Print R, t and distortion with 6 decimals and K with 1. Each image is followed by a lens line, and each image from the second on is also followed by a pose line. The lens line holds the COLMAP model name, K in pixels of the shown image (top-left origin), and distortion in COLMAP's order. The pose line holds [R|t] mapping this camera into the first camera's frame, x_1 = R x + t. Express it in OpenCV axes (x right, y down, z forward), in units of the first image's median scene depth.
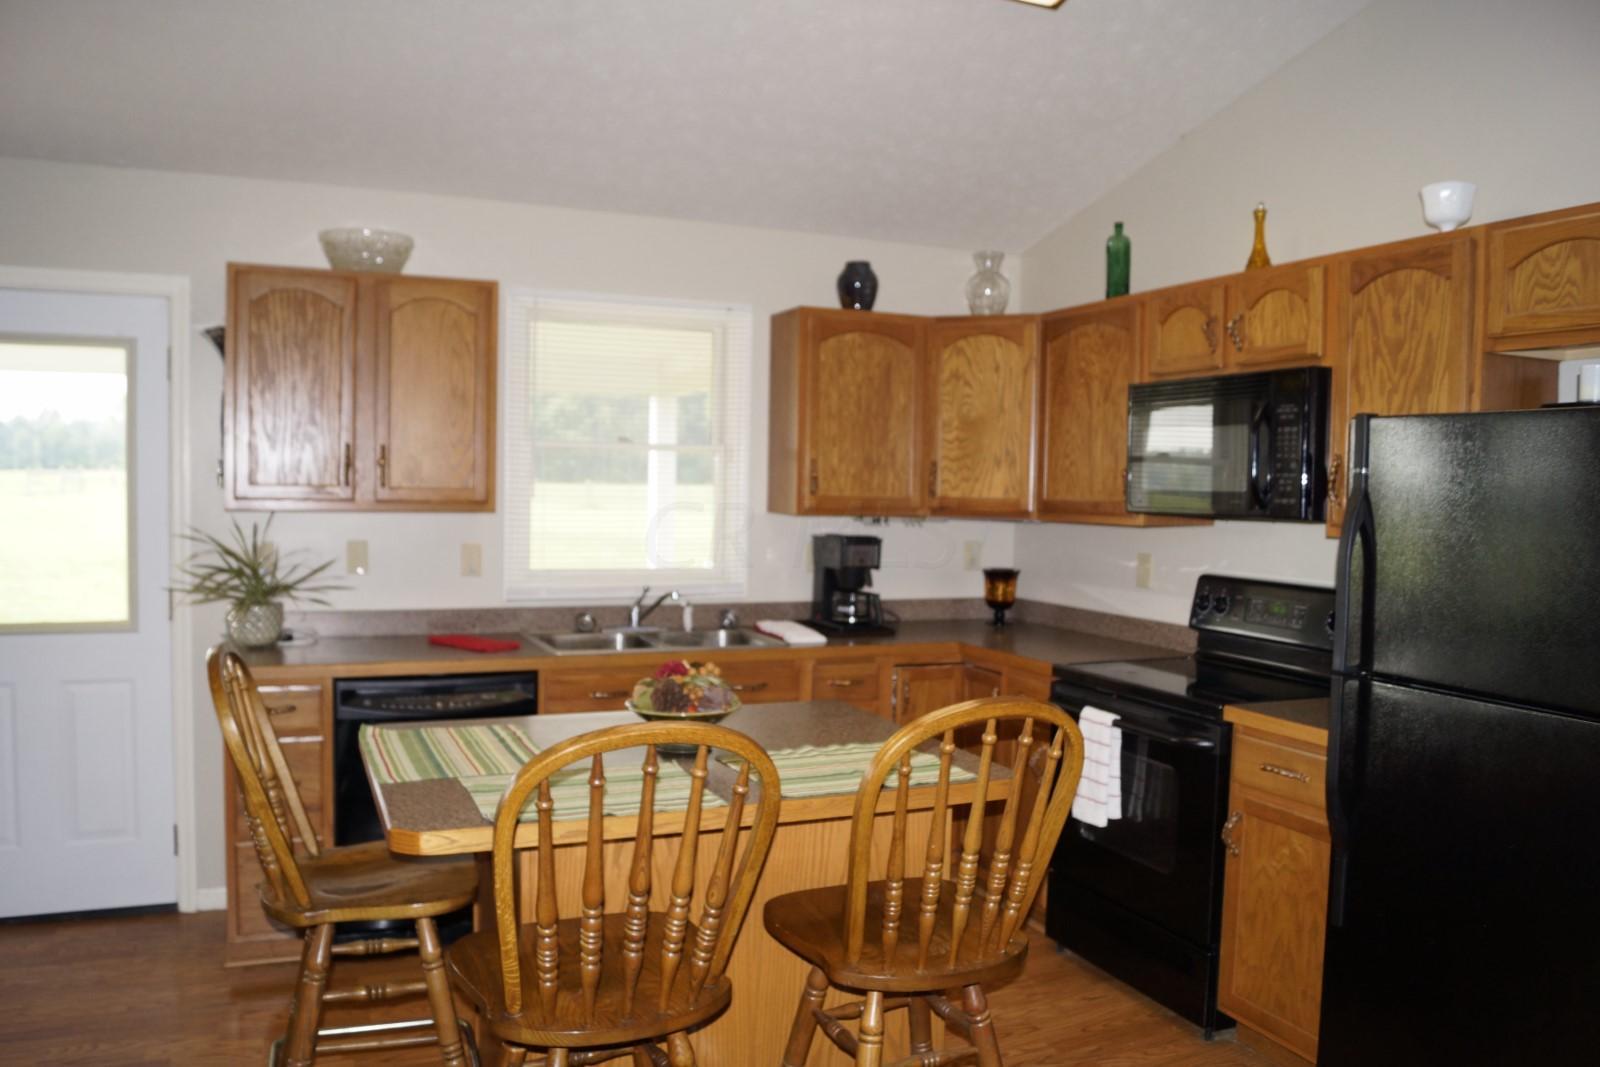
lens RADIAL K [[1234.2, 0, 799.2], [0, 1234.2, 528.0], [0, 0, 1]] dist [-0.087755, 0.021999]
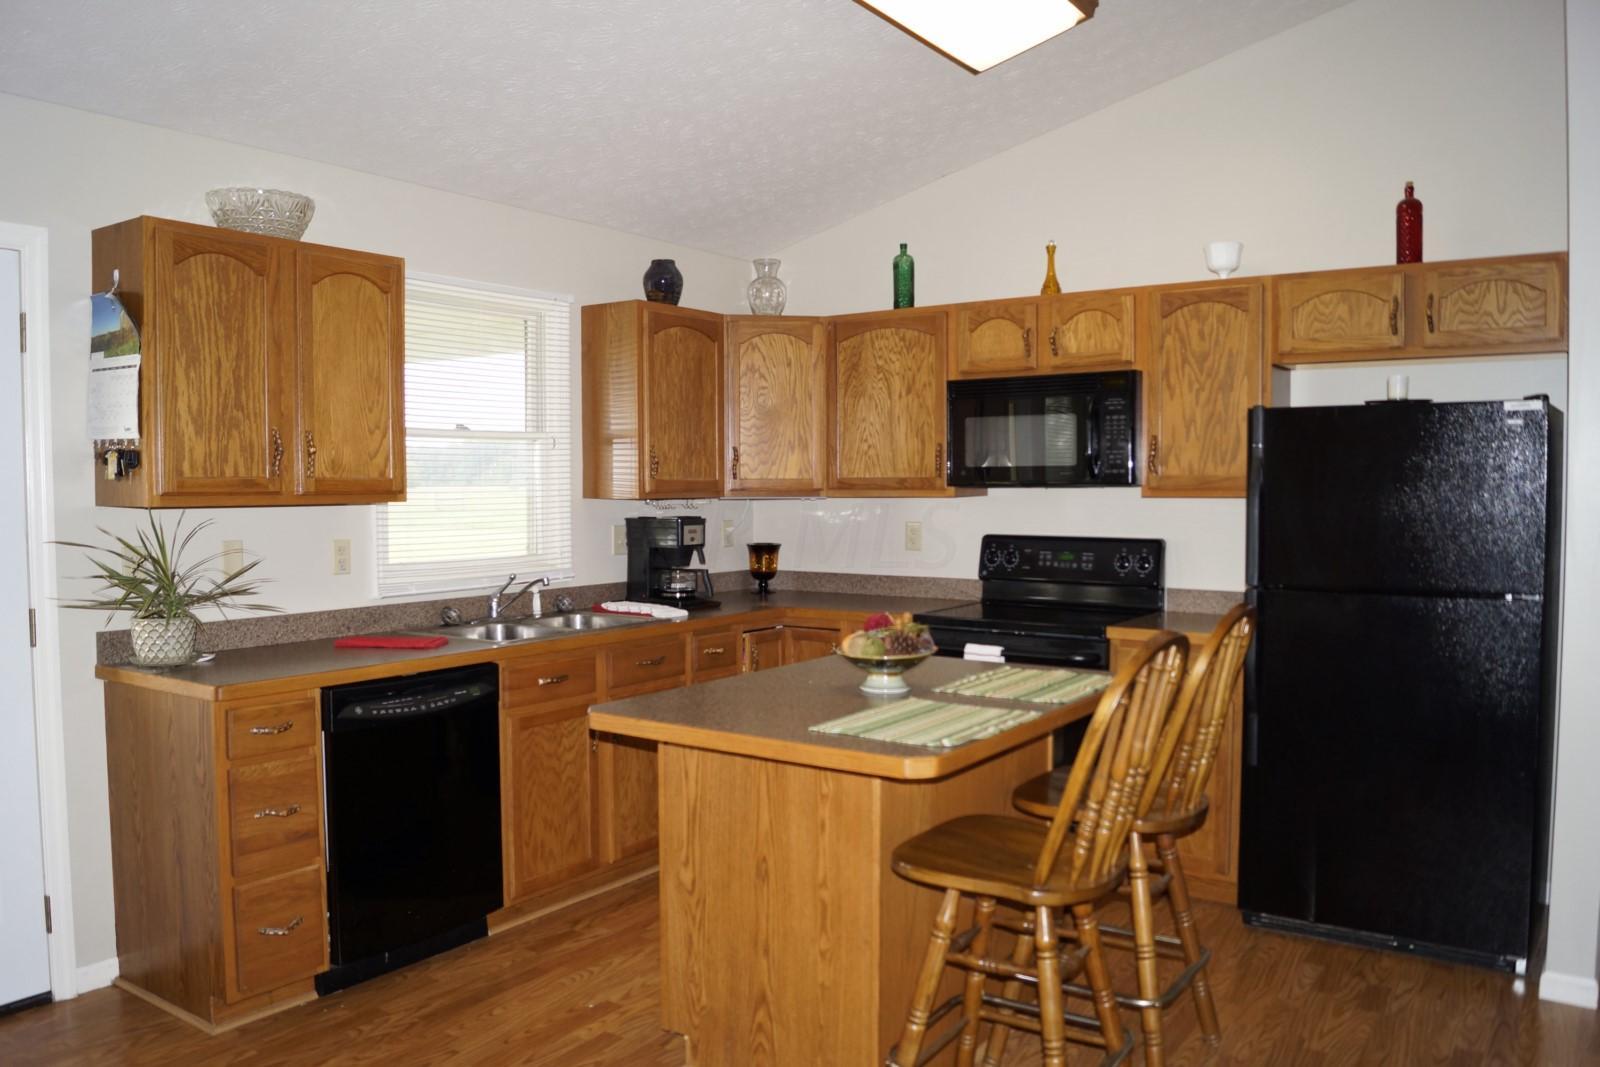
lens RADIAL K [[1234.2, 0, 808.8], [0, 1234.2, 539.8], [0, 0, 1]] dist [-0.087755, 0.021999]
pose [[0.846252, -0.047174, 0.530691, -0.478893], [0.040020, 0.998887, 0.024975, 0.004507], [-0.531278, 0.000103, 0.847198, 0.037226]]
